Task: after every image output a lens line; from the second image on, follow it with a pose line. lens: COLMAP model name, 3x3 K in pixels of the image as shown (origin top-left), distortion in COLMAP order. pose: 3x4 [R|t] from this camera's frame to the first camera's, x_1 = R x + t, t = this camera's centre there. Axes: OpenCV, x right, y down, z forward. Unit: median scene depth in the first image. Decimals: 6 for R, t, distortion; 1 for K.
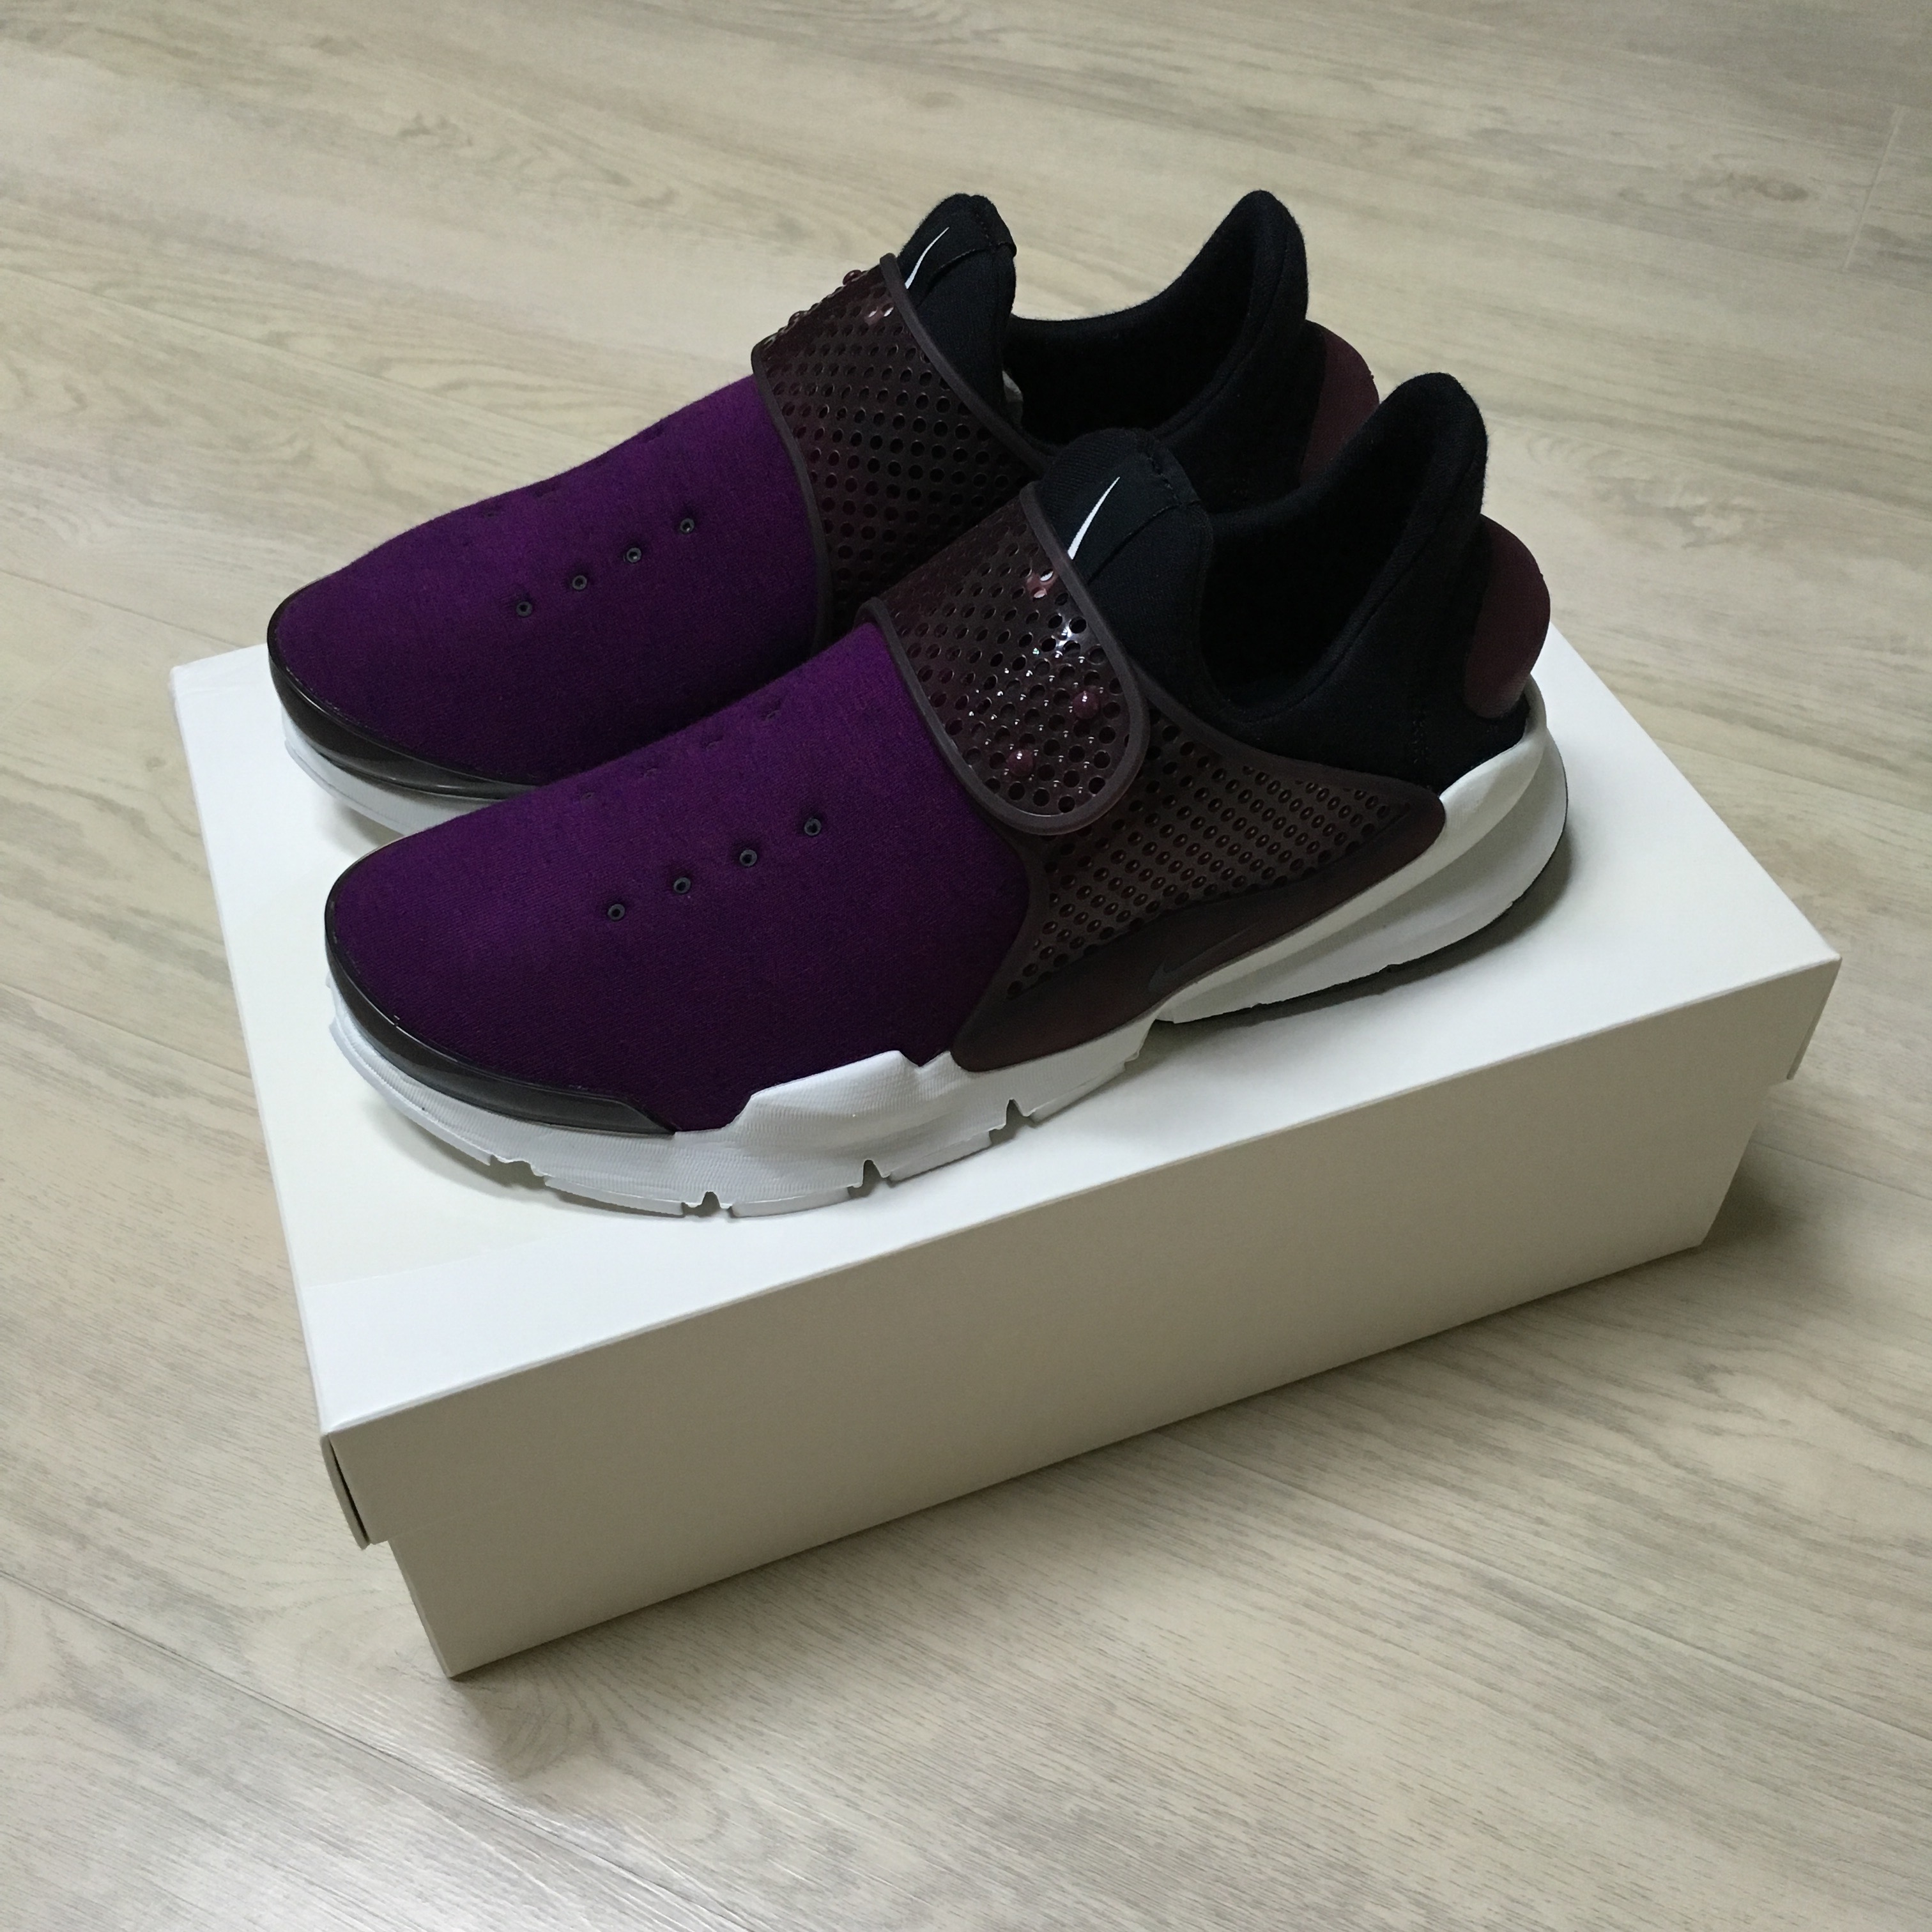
lens RADIAL K [[2237.9, 0, 958.9], [0, 2237.9, 973.5], [0, 0, 1]] dist [0.041614, 0.000000]
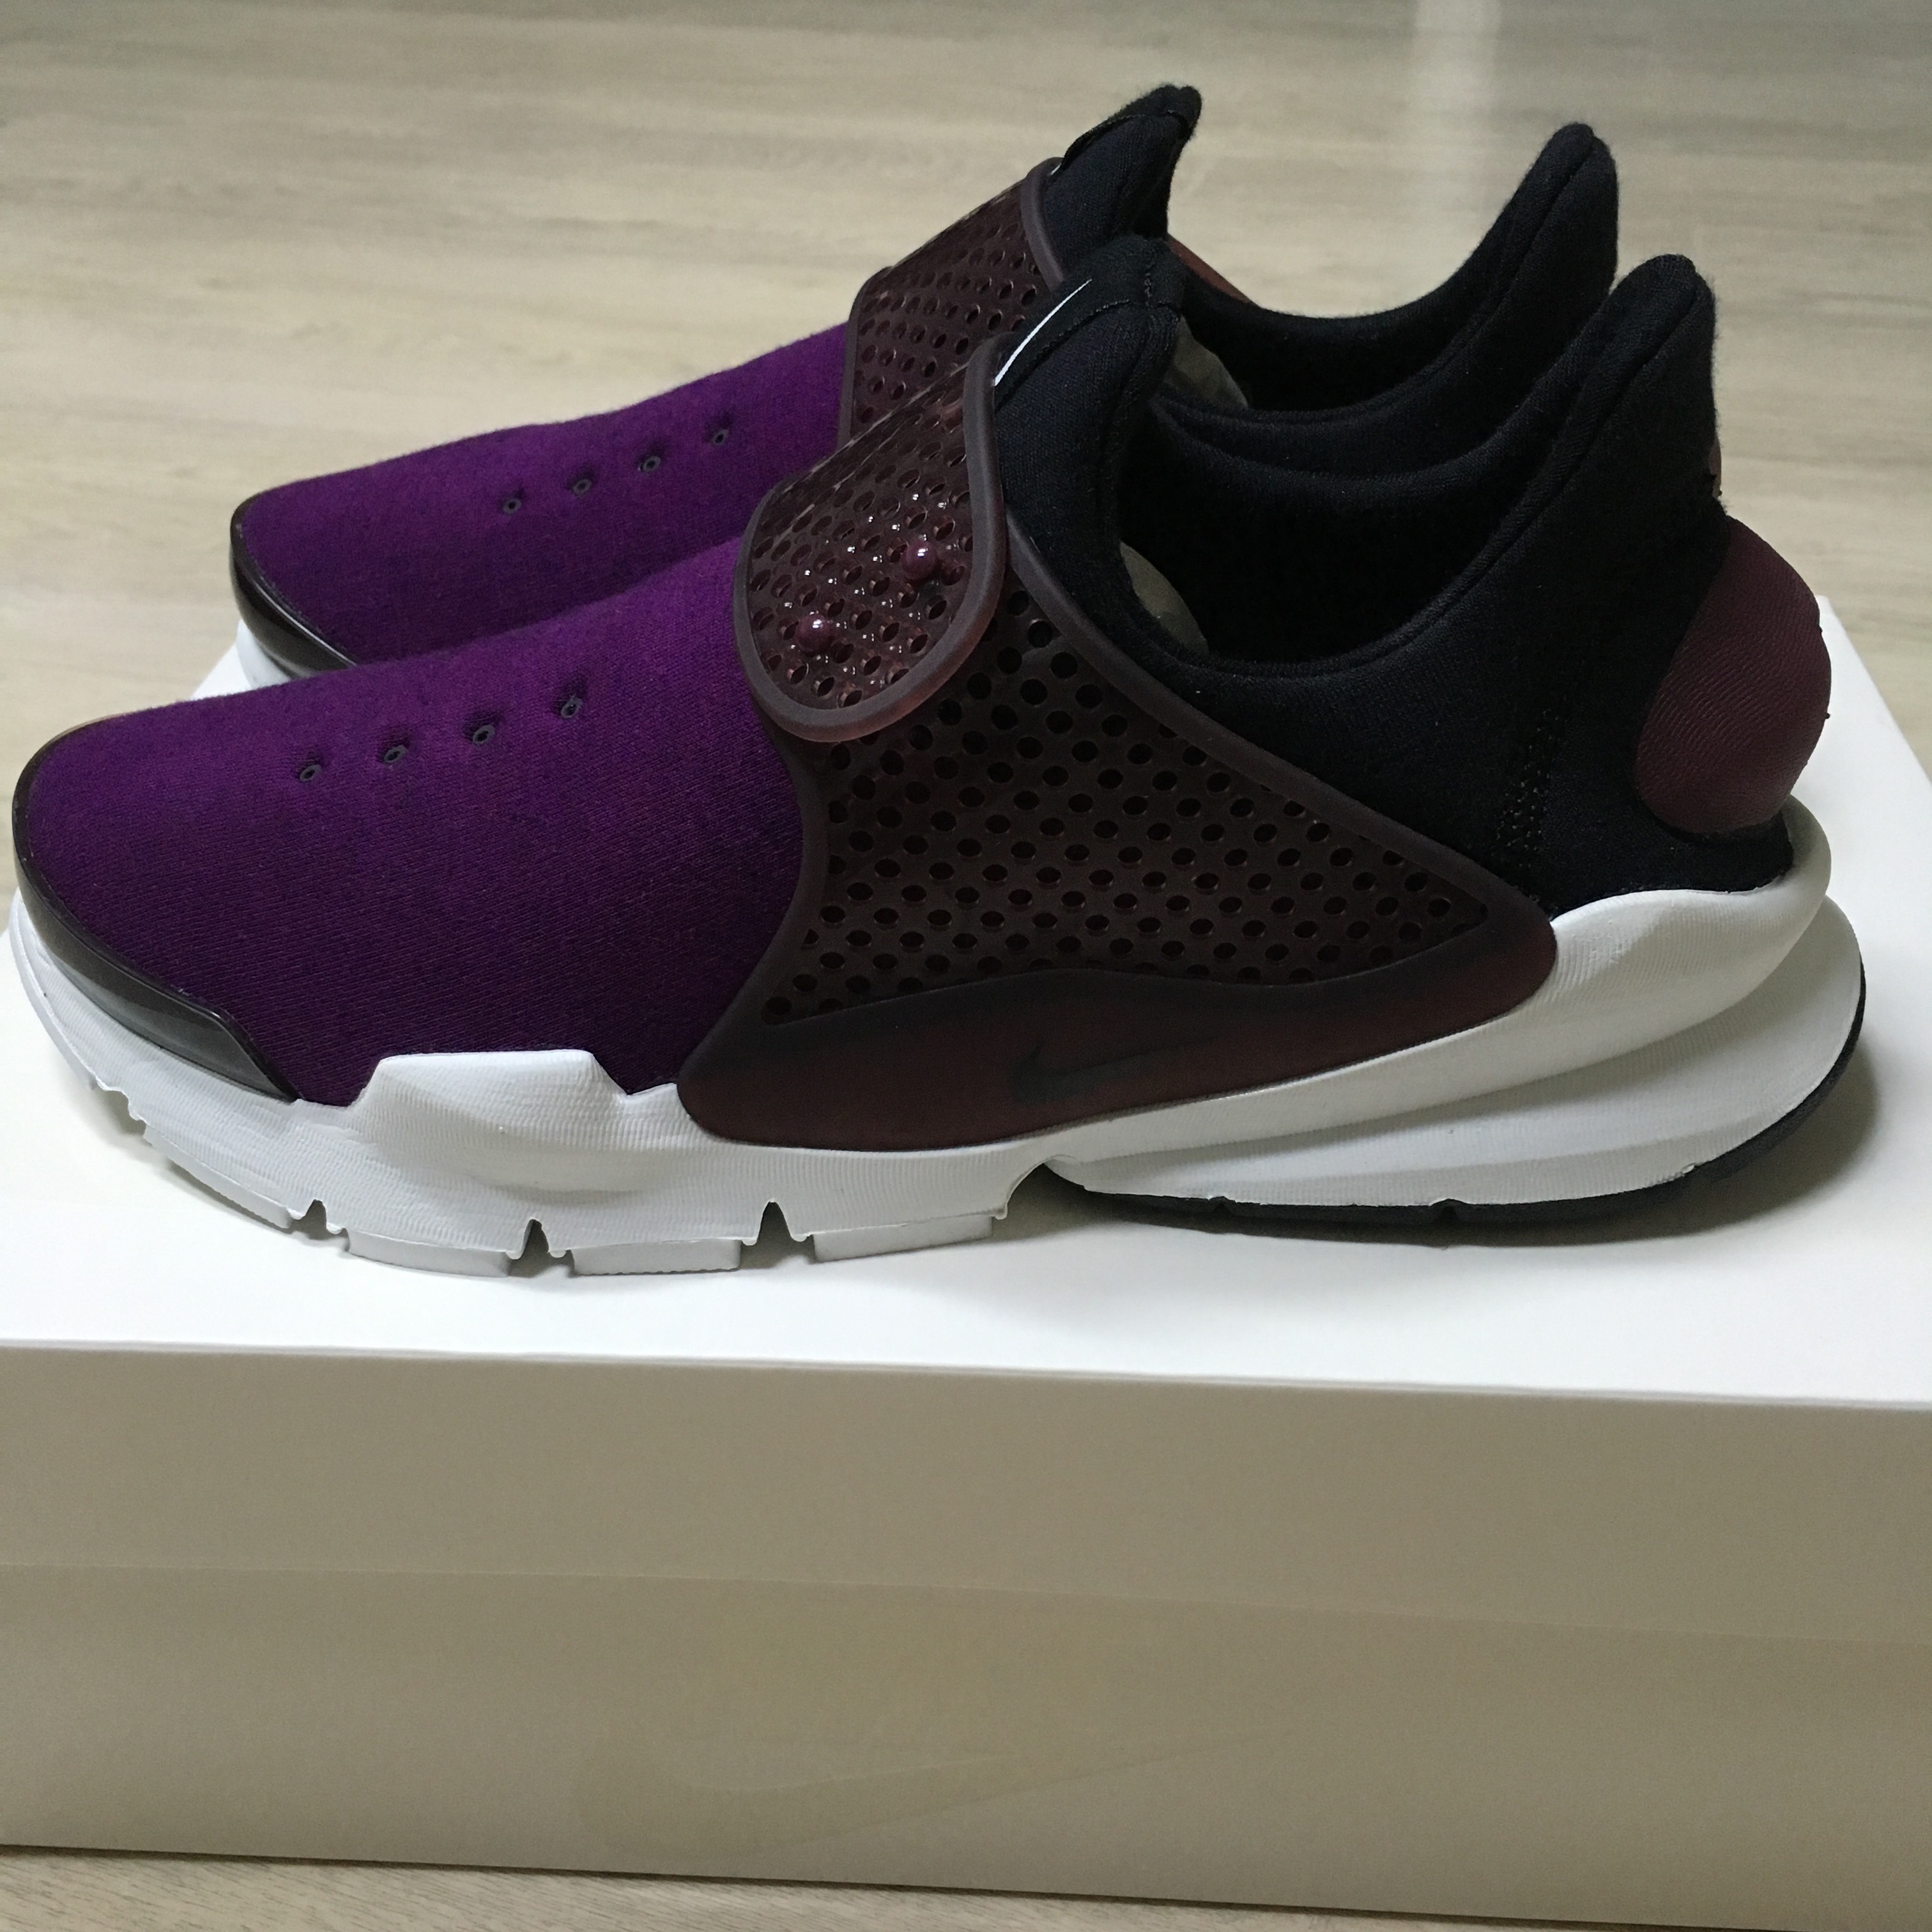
lens RADIAL K [[2237.9, 0, 969.1], [0, 2237.9, 965.7], [0, 0, 1]] dist [0.041614, 0.000000]
pose [[0.909725, 0.218997, -0.352761, 0.297037], [-0.296515, 0.937382, -0.182739, 0.096015], [0.290652, 0.270841, 0.917696, 0.400108]]
